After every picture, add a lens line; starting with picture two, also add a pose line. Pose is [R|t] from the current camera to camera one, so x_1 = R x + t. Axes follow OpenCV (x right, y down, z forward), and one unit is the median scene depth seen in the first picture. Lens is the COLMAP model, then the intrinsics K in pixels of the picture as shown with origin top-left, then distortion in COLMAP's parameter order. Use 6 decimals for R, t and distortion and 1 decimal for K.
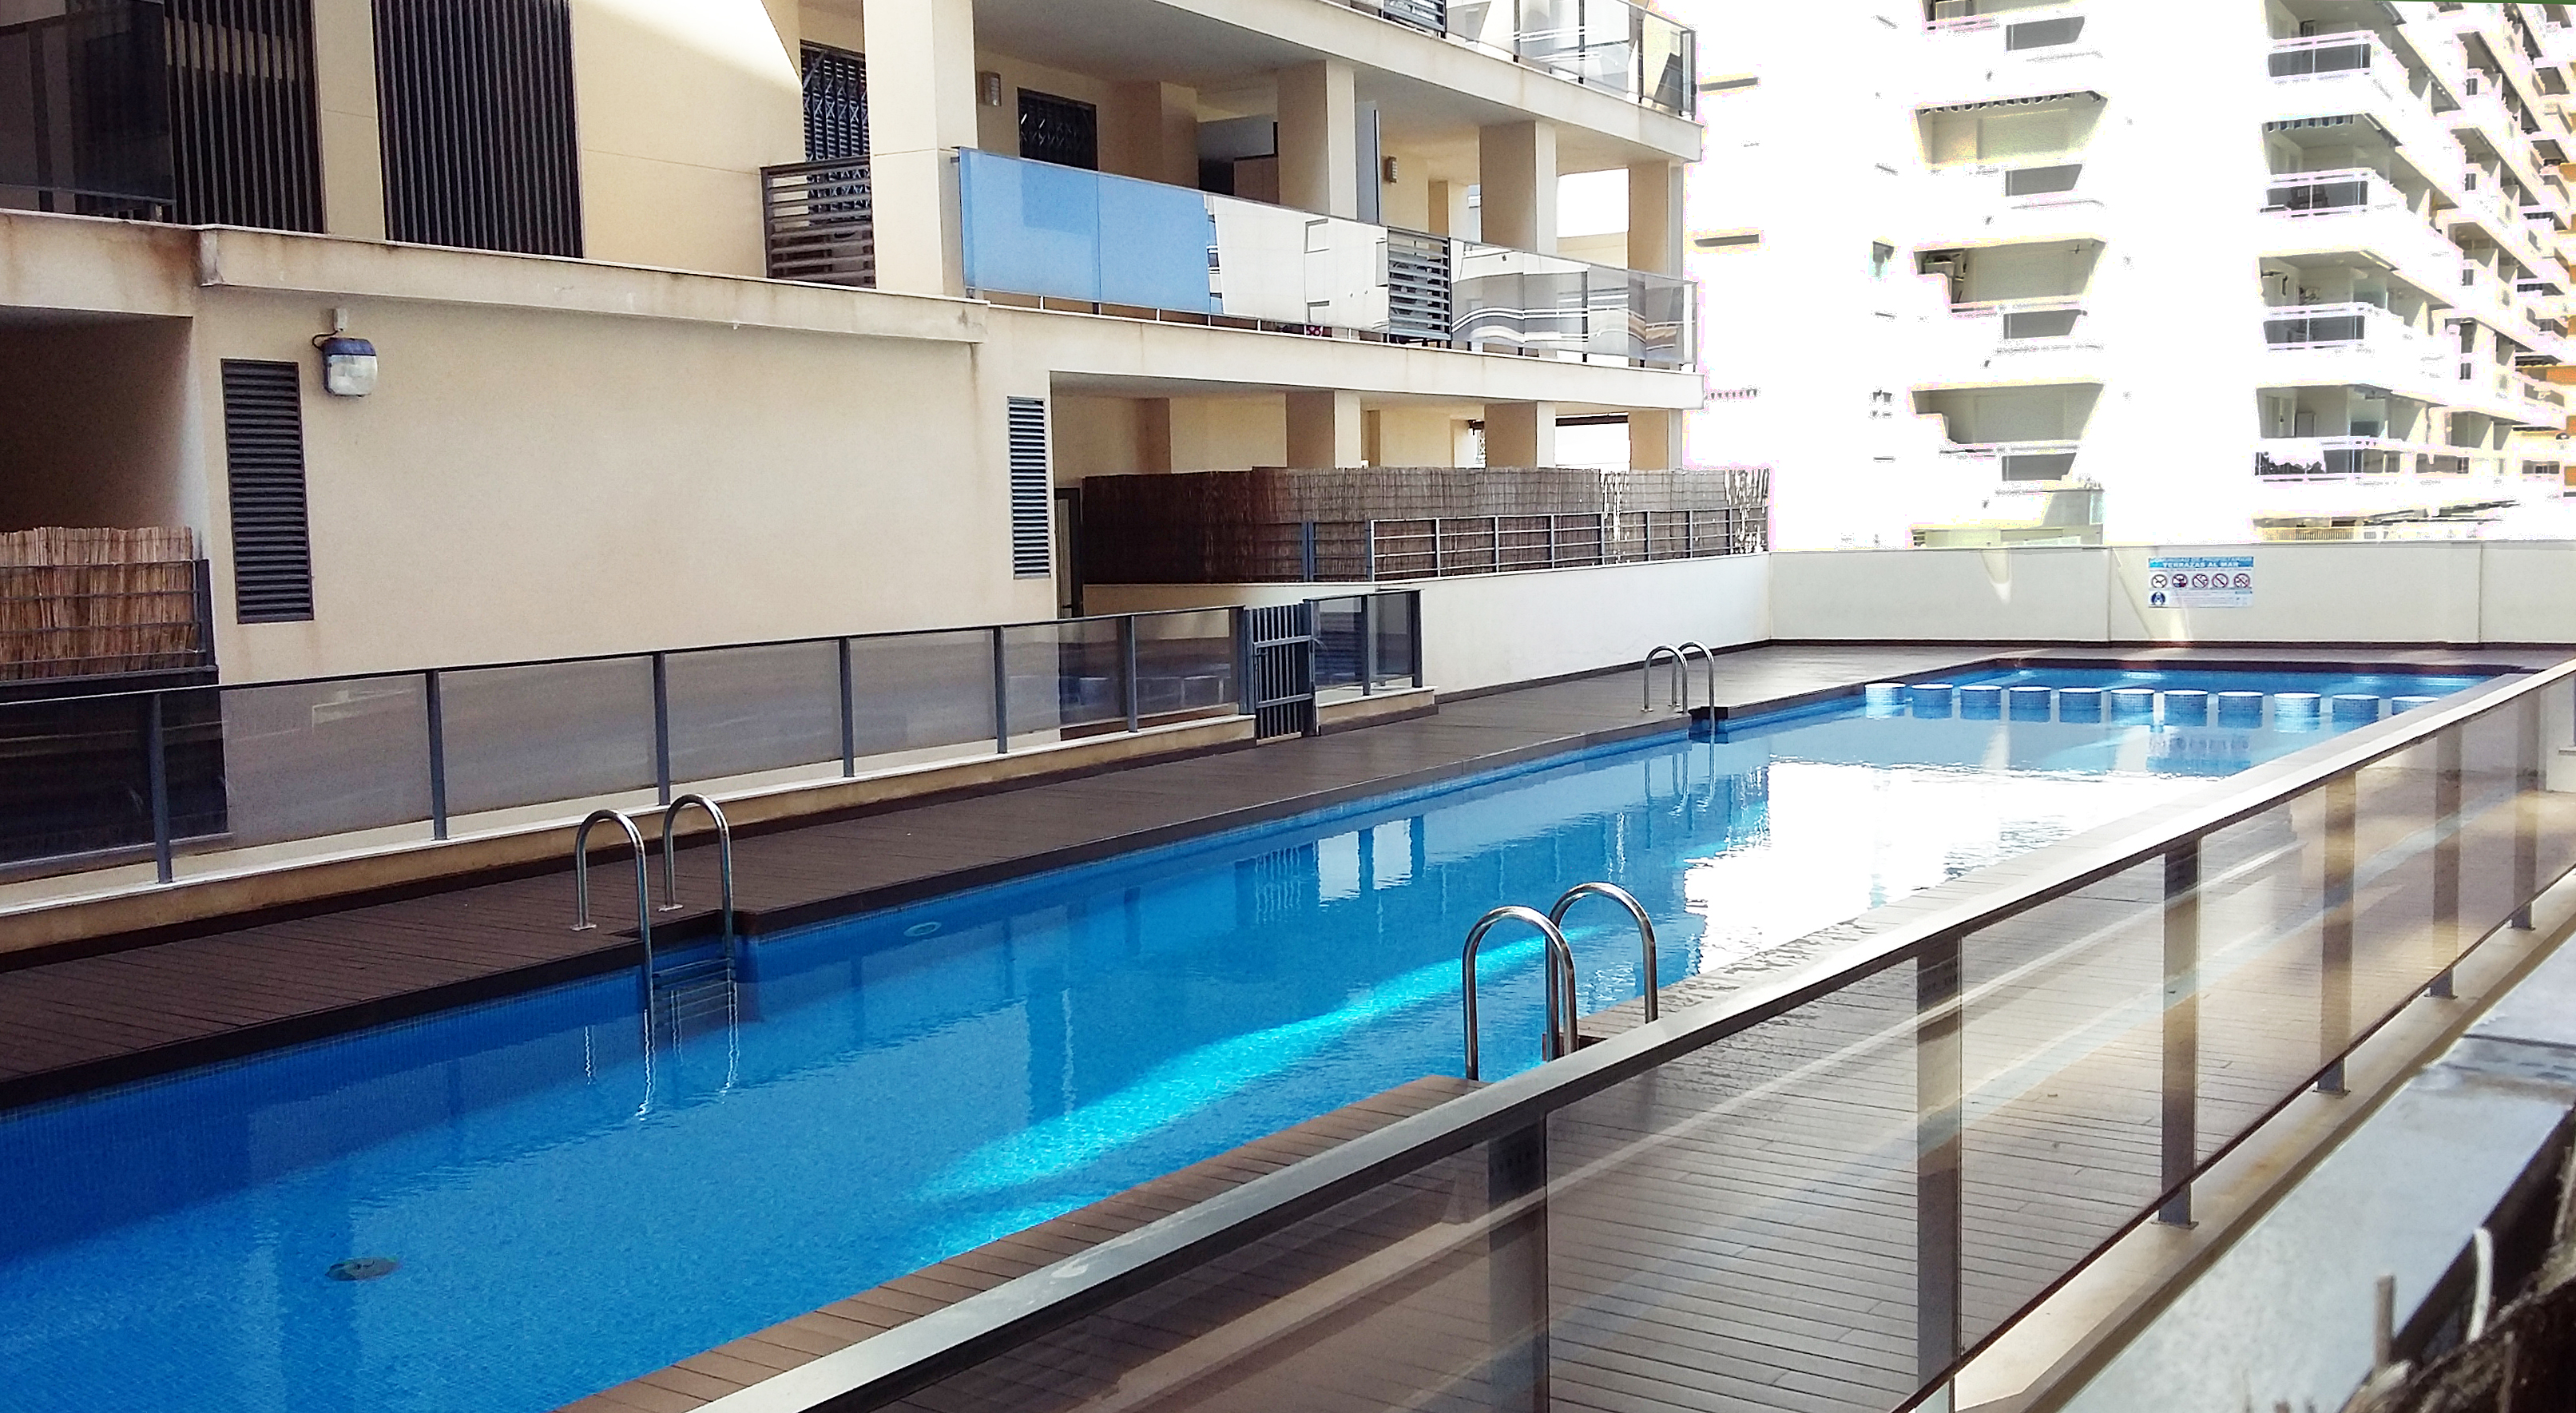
lens RADIAL K [[2512.4, 0, 1288.0], [0, 2512.4, 706.5], [0, 0, 1]] dist [0.001003, -0.004290]
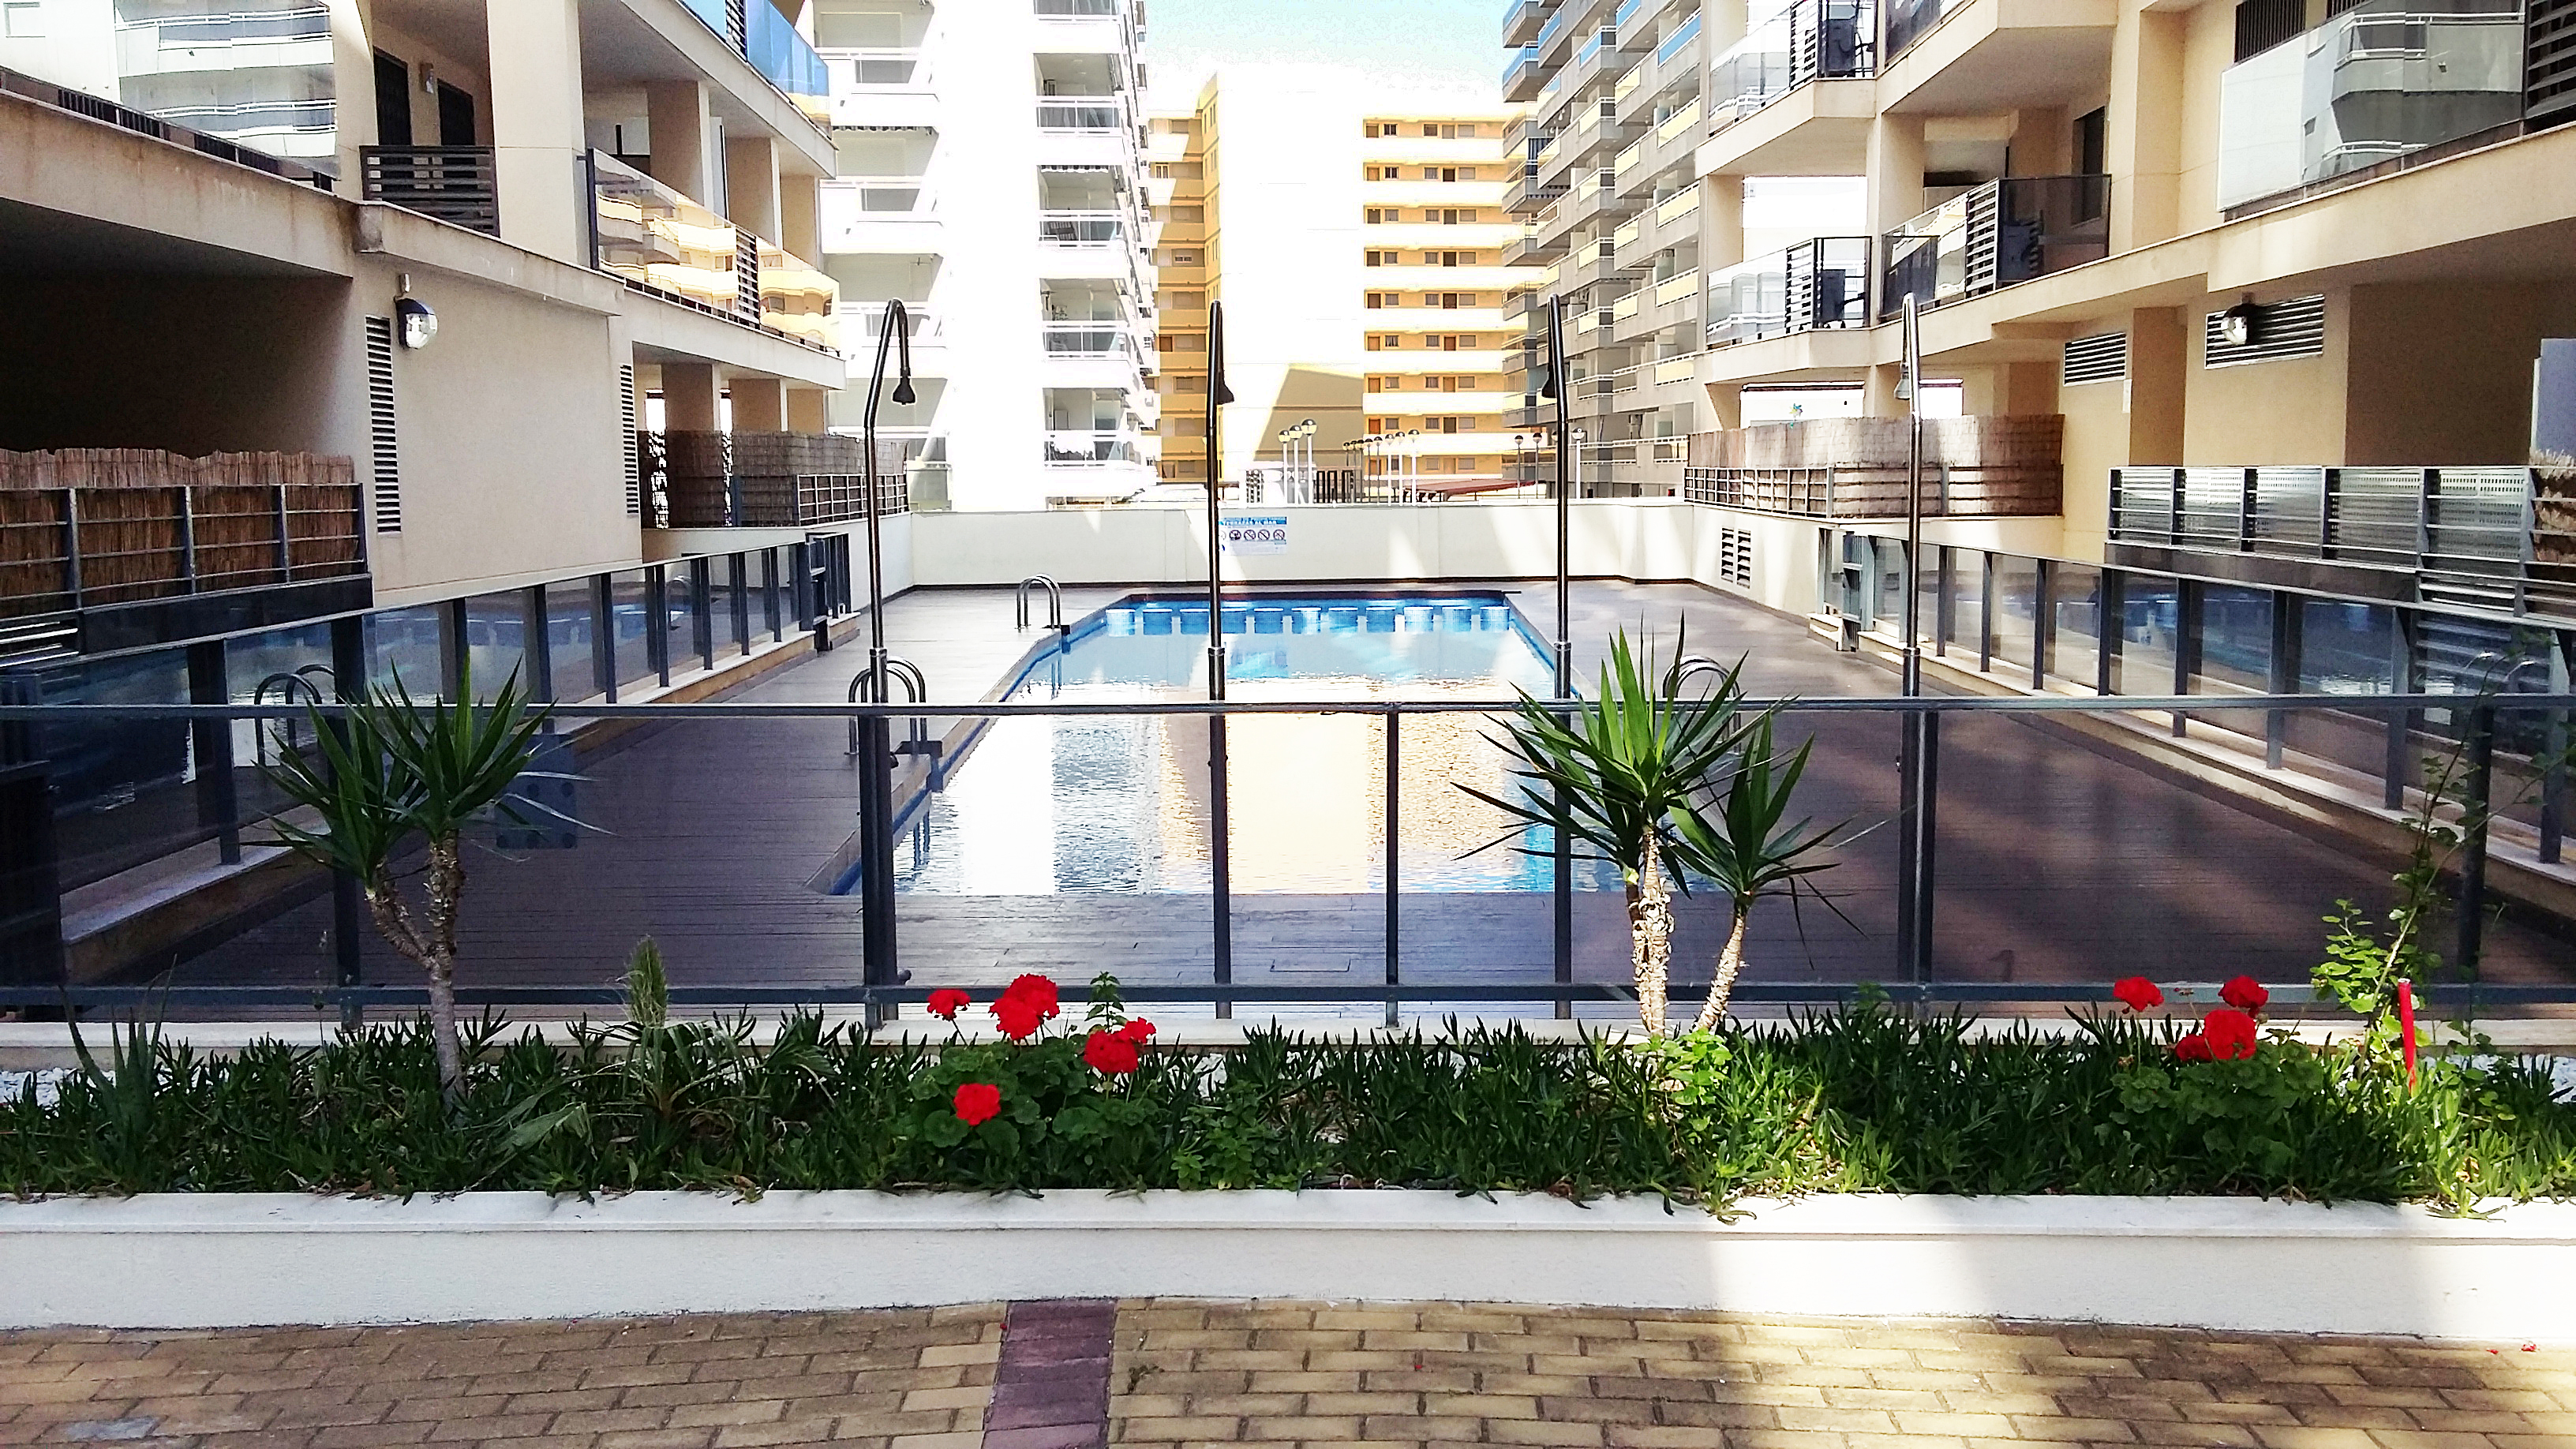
lens RADIAL K [[2391.8, 0, 1336.1], [0, 2391.8, 733.1], [0, 0, 1]] dist [0.108165, -0.185026]
pose [[0.833735, -0.046371, 0.550215, -0.586492], [0.035037, 0.998902, 0.031095, 0.033429], [-0.551052, -0.006647, 0.834444, -0.174846]]
